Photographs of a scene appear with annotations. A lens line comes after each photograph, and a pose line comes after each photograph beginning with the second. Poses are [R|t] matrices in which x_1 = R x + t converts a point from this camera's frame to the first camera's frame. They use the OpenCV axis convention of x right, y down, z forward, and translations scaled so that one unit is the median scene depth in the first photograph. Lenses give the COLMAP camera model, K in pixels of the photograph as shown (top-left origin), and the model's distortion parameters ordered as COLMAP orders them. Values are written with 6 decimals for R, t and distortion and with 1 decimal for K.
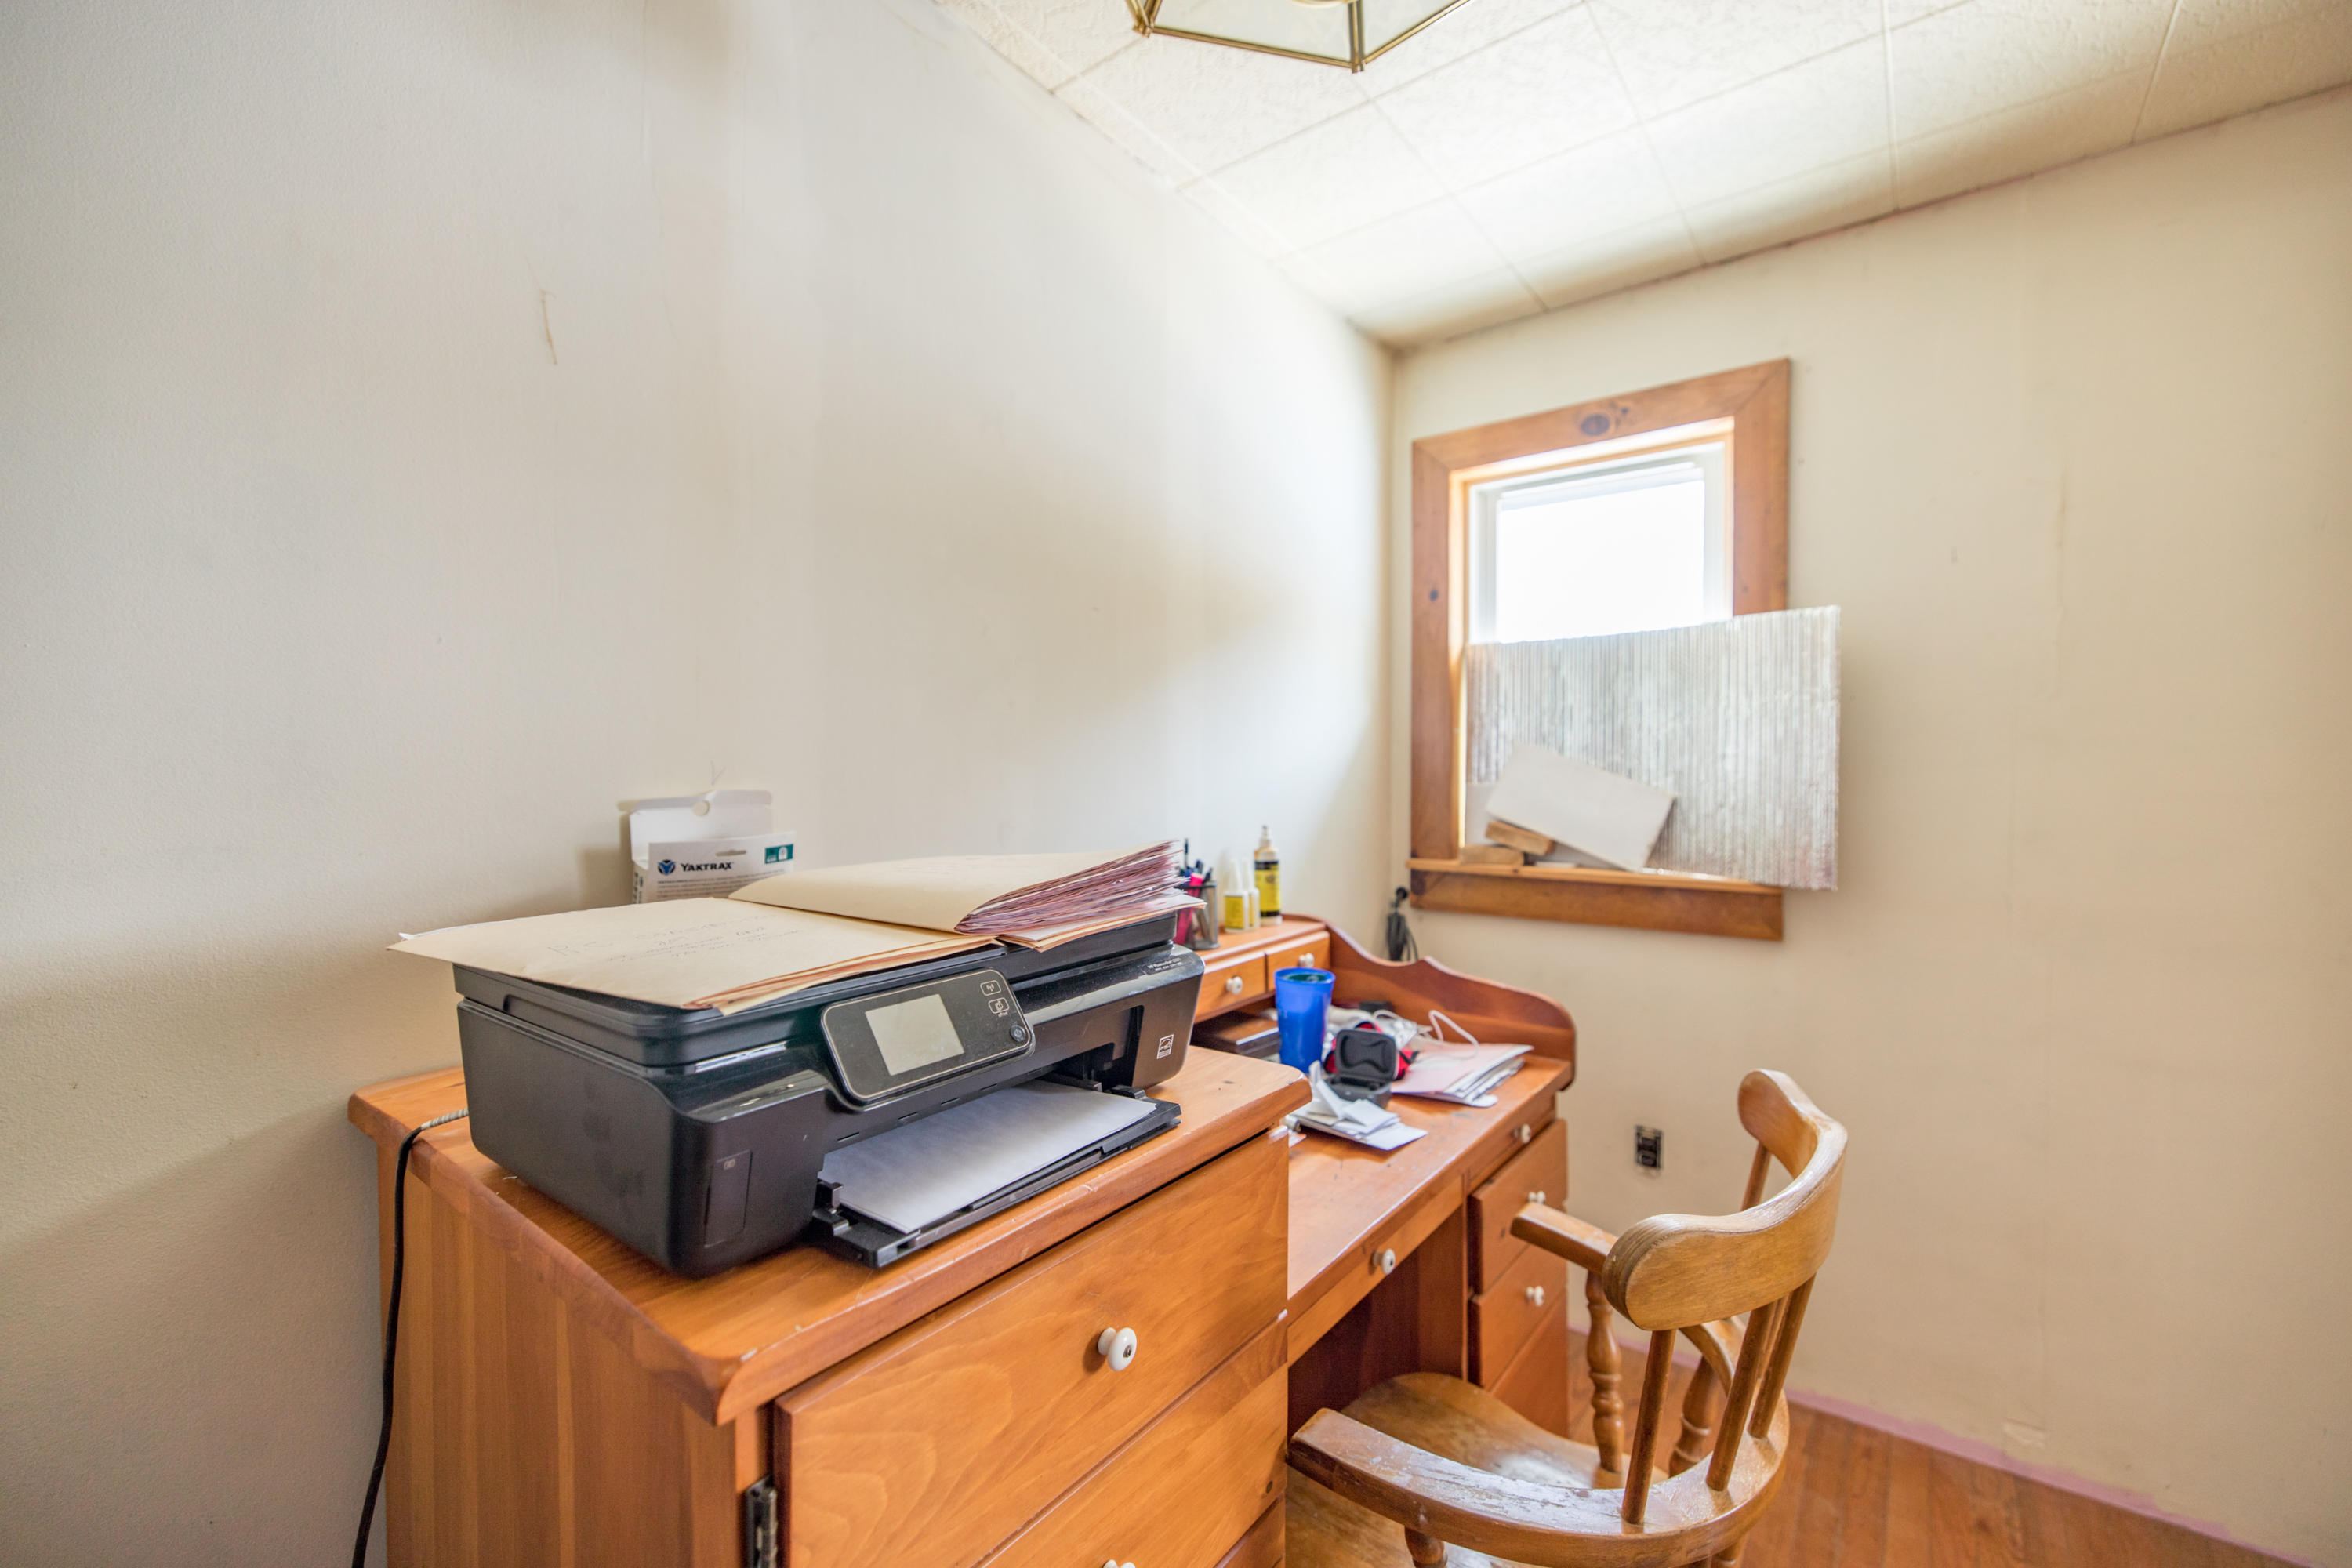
lens RADIAL K [[995.0, 0, 1177.5], [0, 995.0, 772.0], [0, 0, 1]] dist [0.002590, 0.000187]
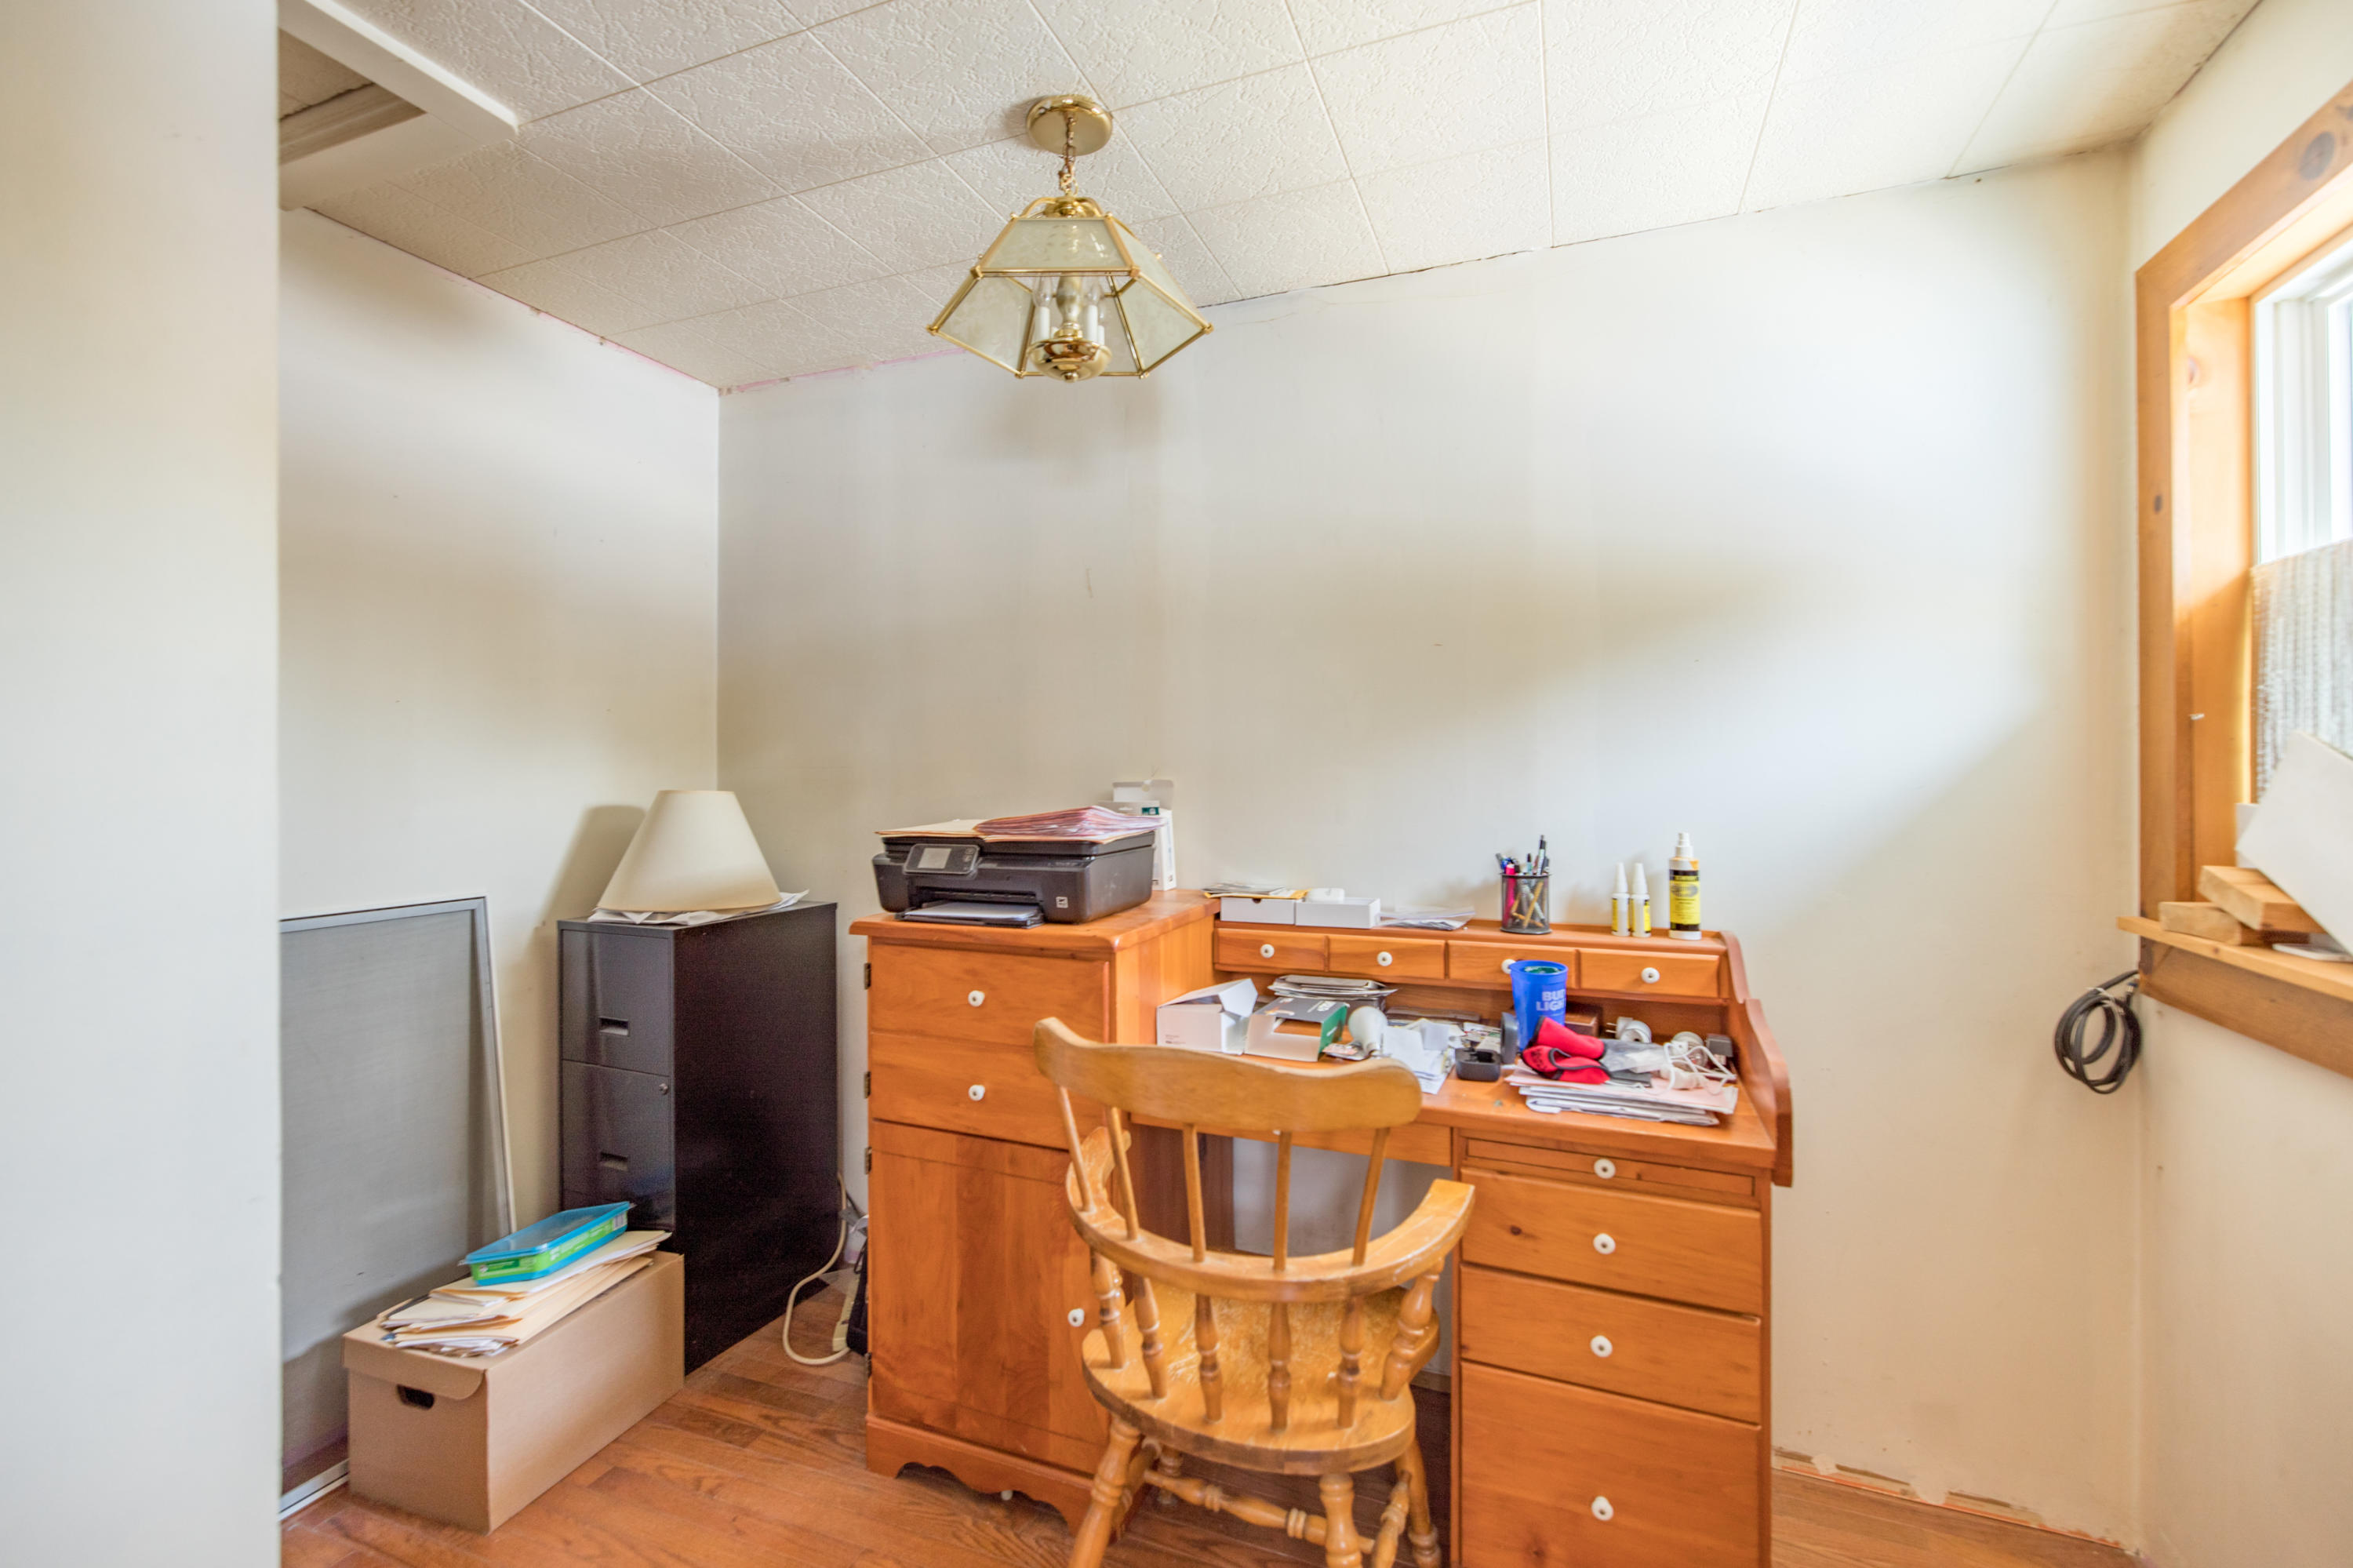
lens RADIAL K [[995.5, 0, 1177.2], [0, 995.5, 770.9], [0, 0, 1]] dist [0.002590, 0.000187]
pose [[0.271131, 0.013009, -0.962454, 0.873713], [-0.009188, 0.999898, 0.010926, -0.012417], [0.962499, 0.005880, 0.271223, 0.277363]]
